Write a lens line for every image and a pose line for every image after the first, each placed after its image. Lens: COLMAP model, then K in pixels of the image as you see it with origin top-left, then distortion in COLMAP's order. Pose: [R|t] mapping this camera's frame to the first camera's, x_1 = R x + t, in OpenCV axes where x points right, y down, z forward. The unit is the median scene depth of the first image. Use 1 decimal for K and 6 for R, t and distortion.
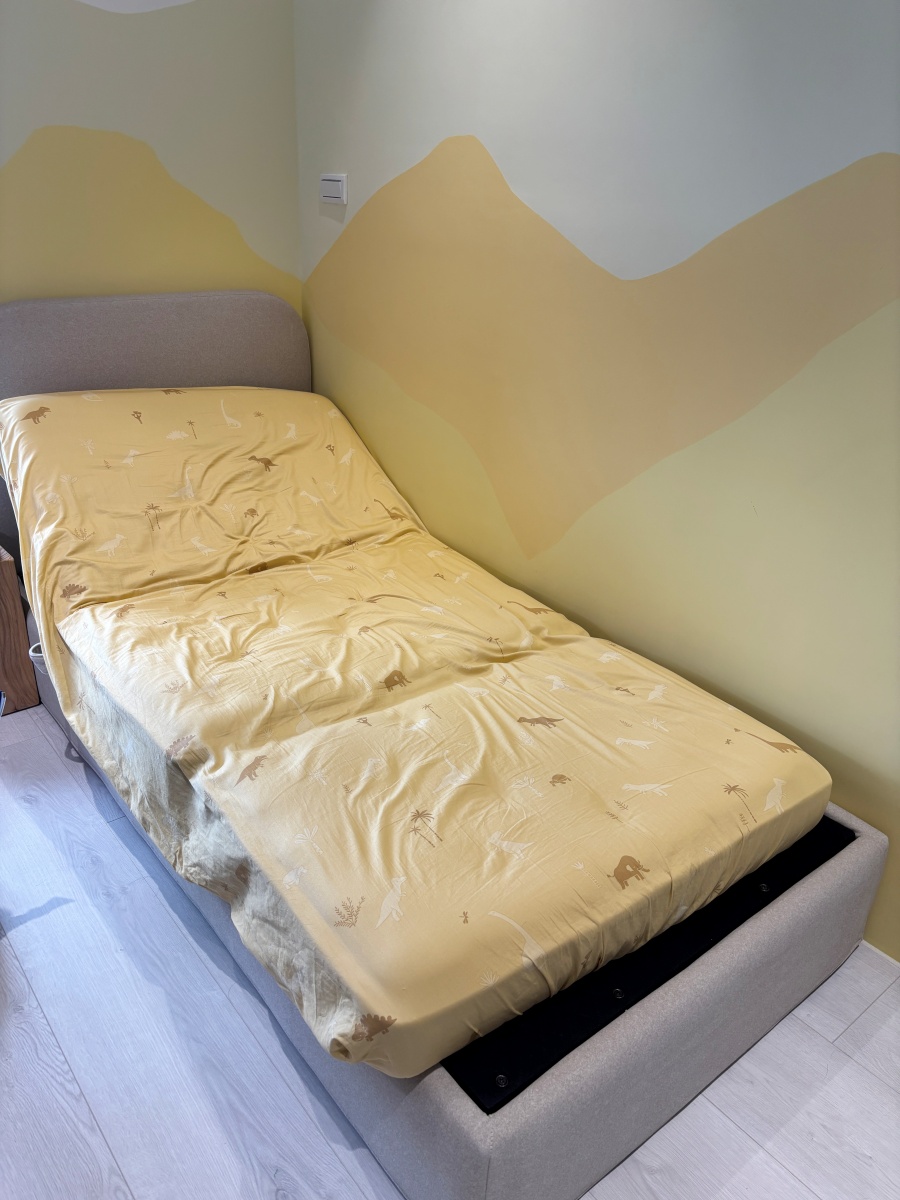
lens RADIAL K [[918.8, 0, 455.1], [0, 918.8, 606.7], [0, 0, 1]] dist [0.035779, -0.047315]
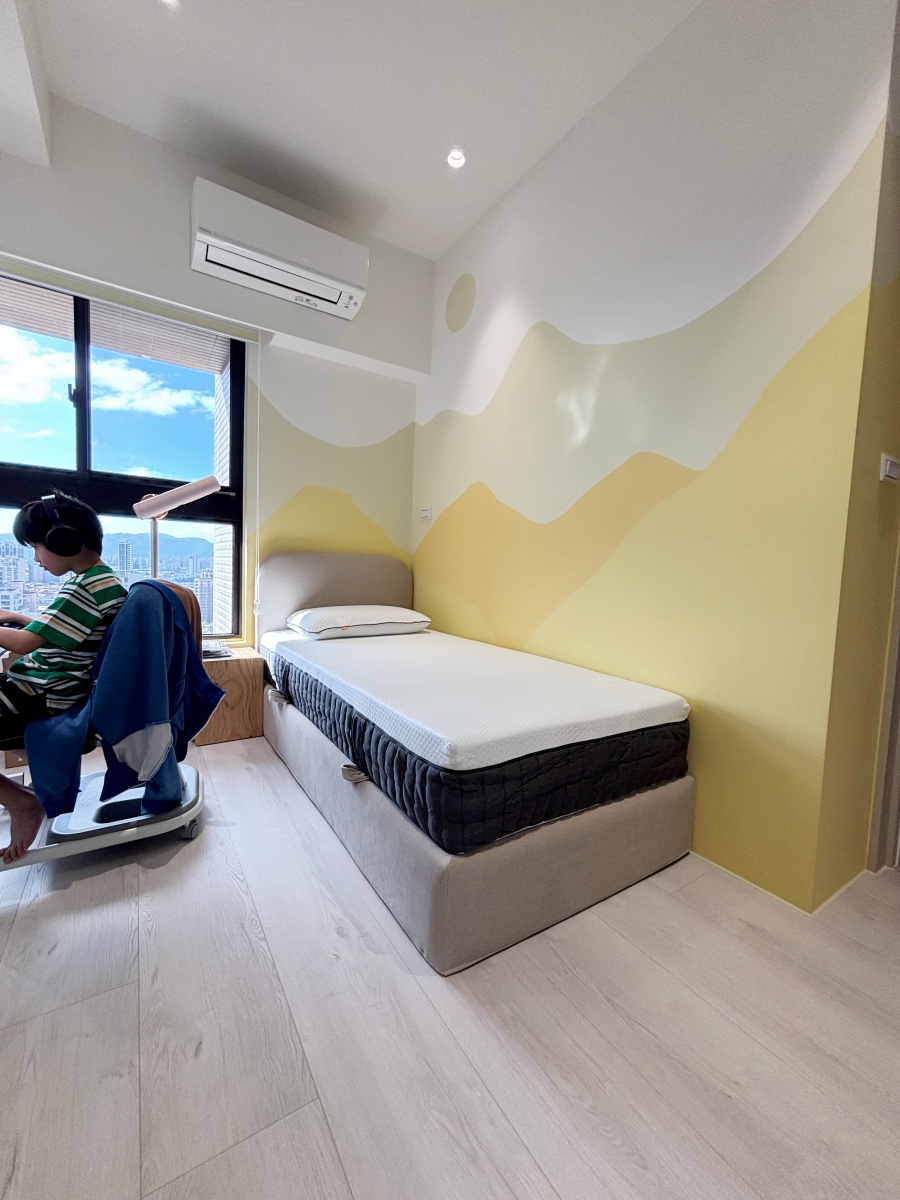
lens RADIAL K [[491.2, 0, 451.0], [0, 491.2, 597.6], [0, 0, 1]] dist [-0.006389, -0.001097]
pose [[0.994228, 0.002747, -0.107249, 0.099198], [-0.042651, 0.927400, -0.371632, 0.307811], [0.098441, 0.374061, 0.922165, -0.069356]]
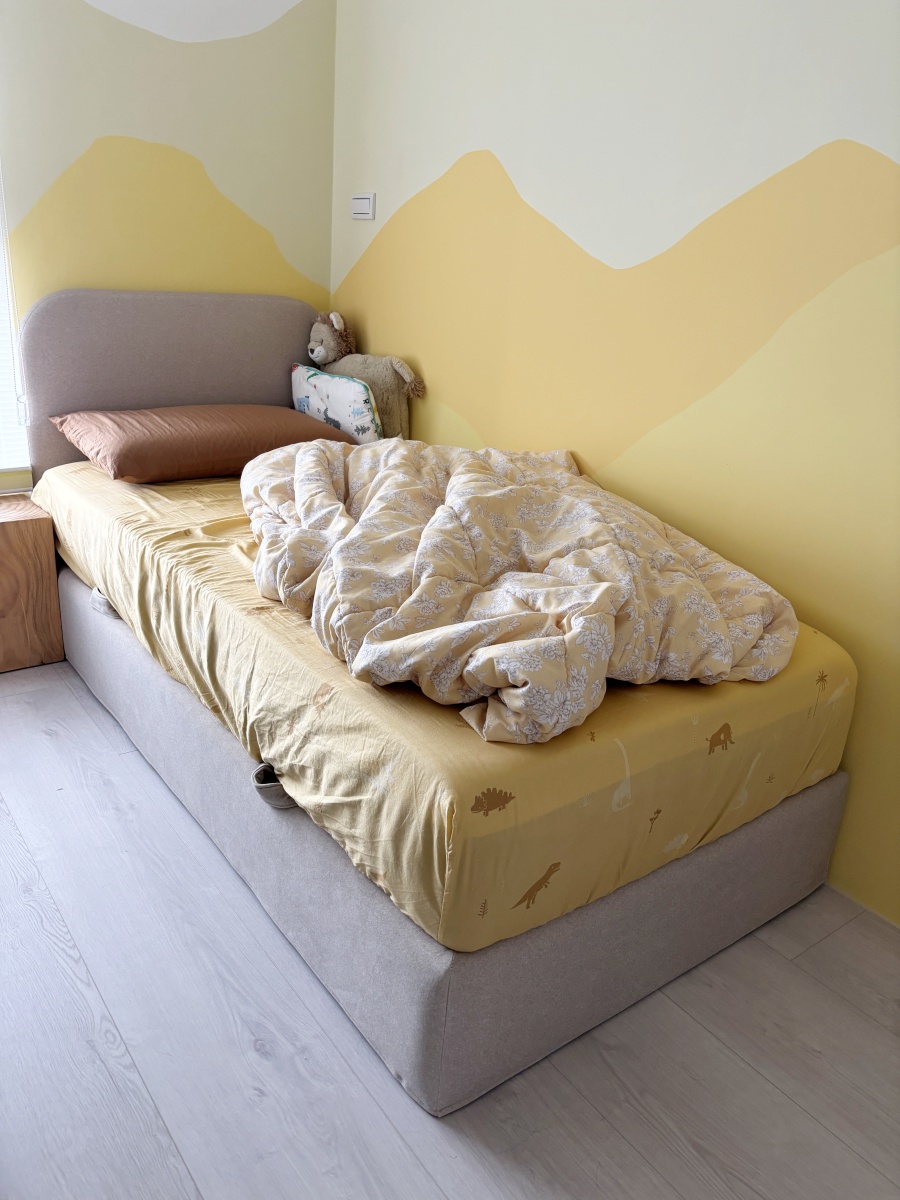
lens RADIAL K [[918.8, 0, 455.1], [0, 918.8, 607.9], [0, 0, 1]] dist [0.035779, -0.047315]
pose [[0.998920, 0.038624, -0.025811, 0.037595], [-0.040564, 0.996014, -0.079445, 0.167101], [0.022640, 0.080406, 0.996505, -0.082838]]
